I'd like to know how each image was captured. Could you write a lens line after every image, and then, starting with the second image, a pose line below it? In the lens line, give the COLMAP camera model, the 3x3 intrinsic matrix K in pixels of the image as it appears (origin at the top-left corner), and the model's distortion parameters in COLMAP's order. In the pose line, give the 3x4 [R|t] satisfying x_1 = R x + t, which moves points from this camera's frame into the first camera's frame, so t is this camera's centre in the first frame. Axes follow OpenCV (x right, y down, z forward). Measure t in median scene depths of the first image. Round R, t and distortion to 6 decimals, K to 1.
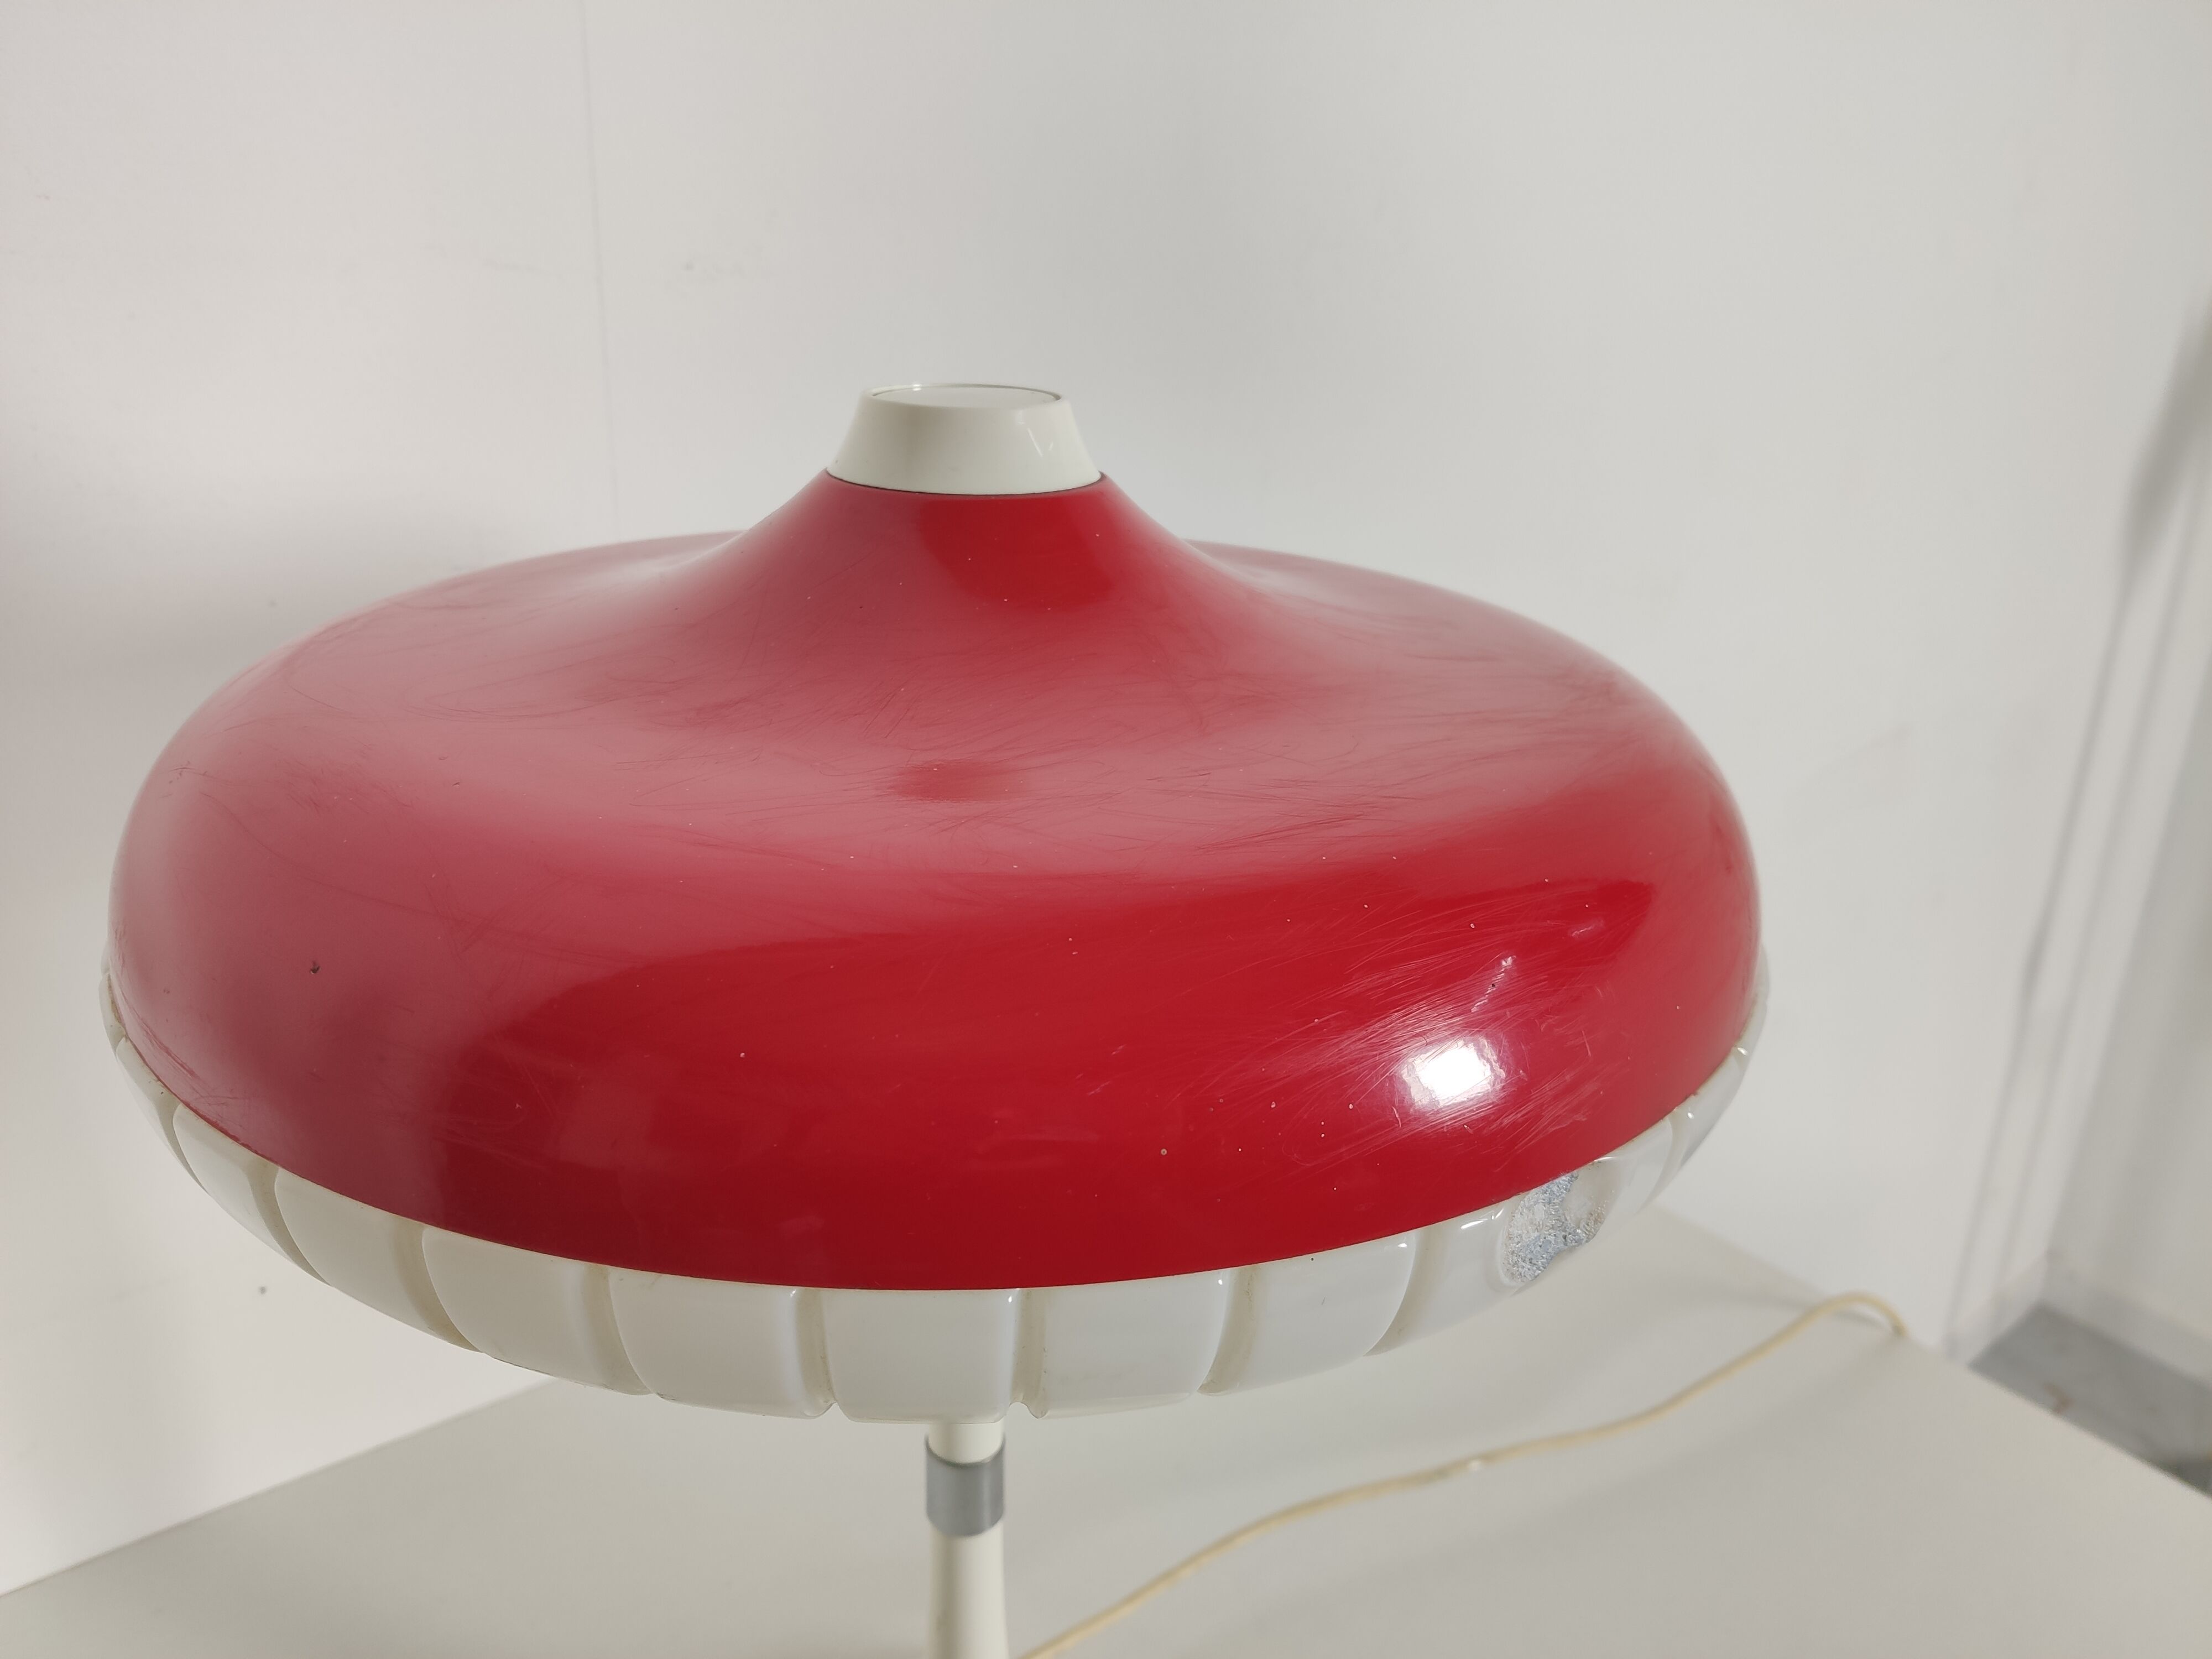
lens RADIAL K [[1701.9, 0, 1118.7], [0, 1701.9, 838.0], [0, 0, 1]] dist [0.010997, -0.012559]
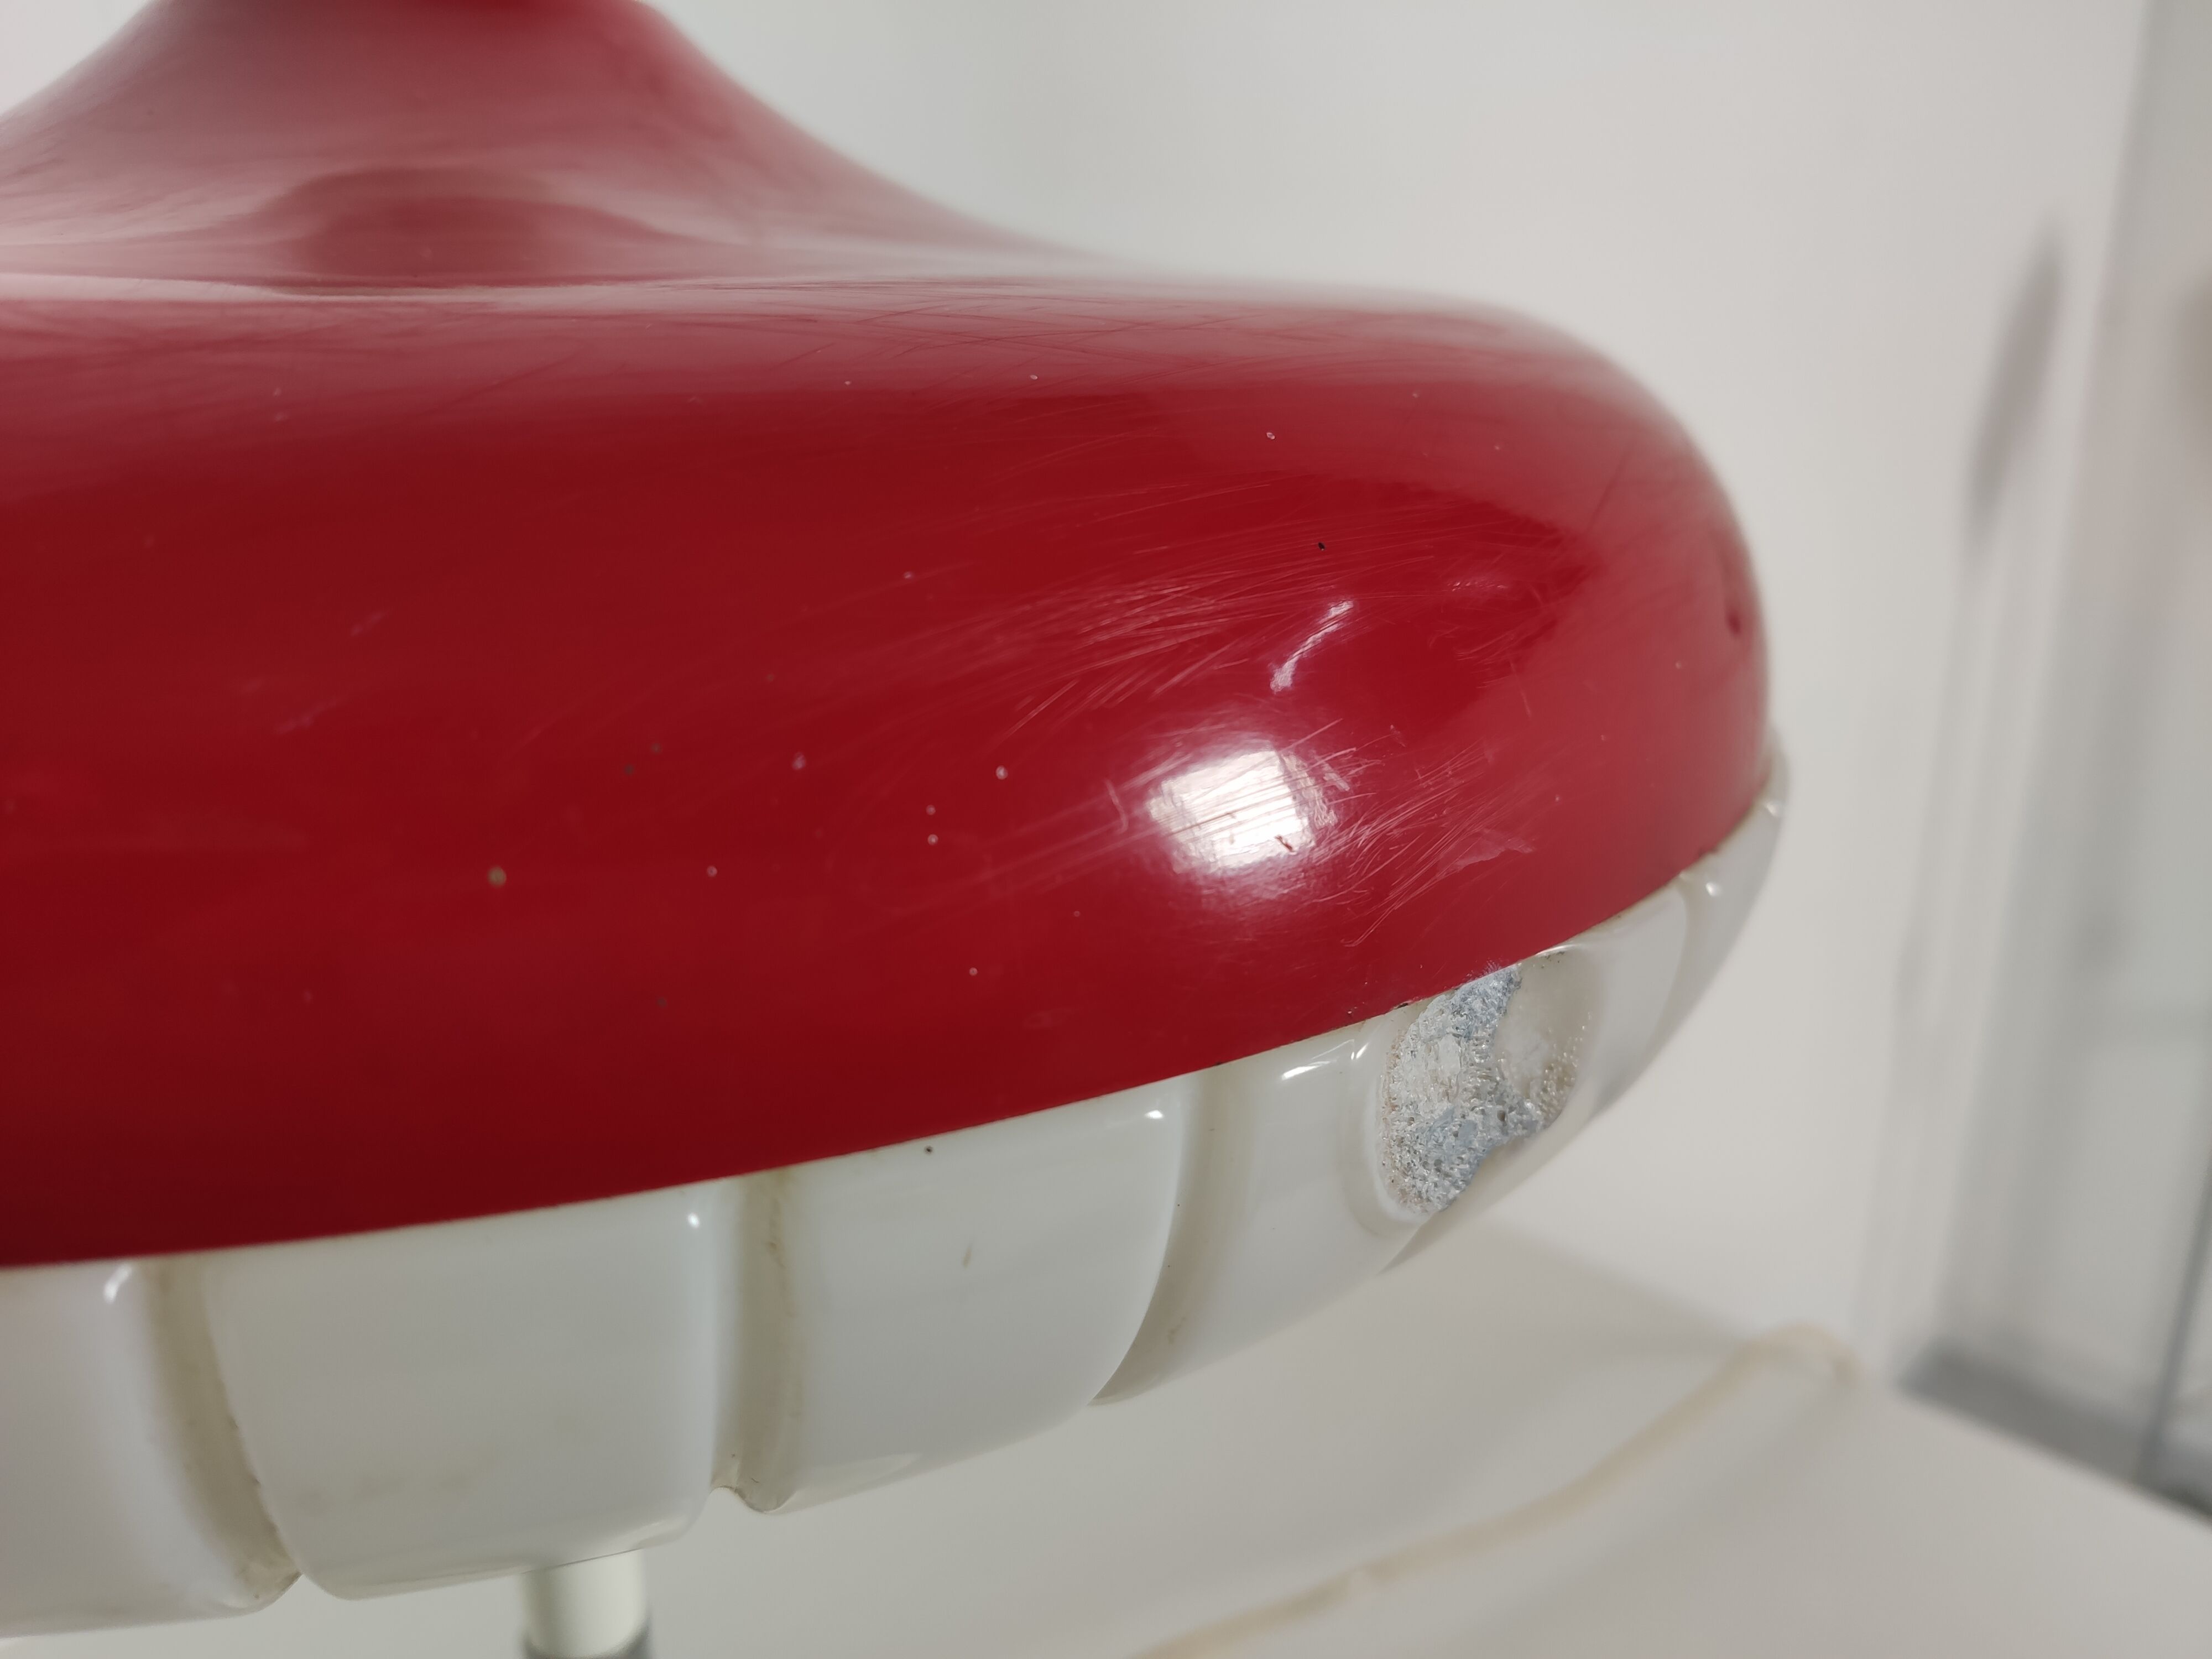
lens RADIAL K [[1701.9, 0, 1084.8], [0, 1701.9, 824.1], [0, 0, 1]] dist [0.010997, -0.012559]
pose [[0.995783, -0.054929, 0.073477, 0.114720], [0.060269, 0.995543, -0.072540, 0.183770], [-0.069165, 0.076663, 0.994655, 0.530766]]
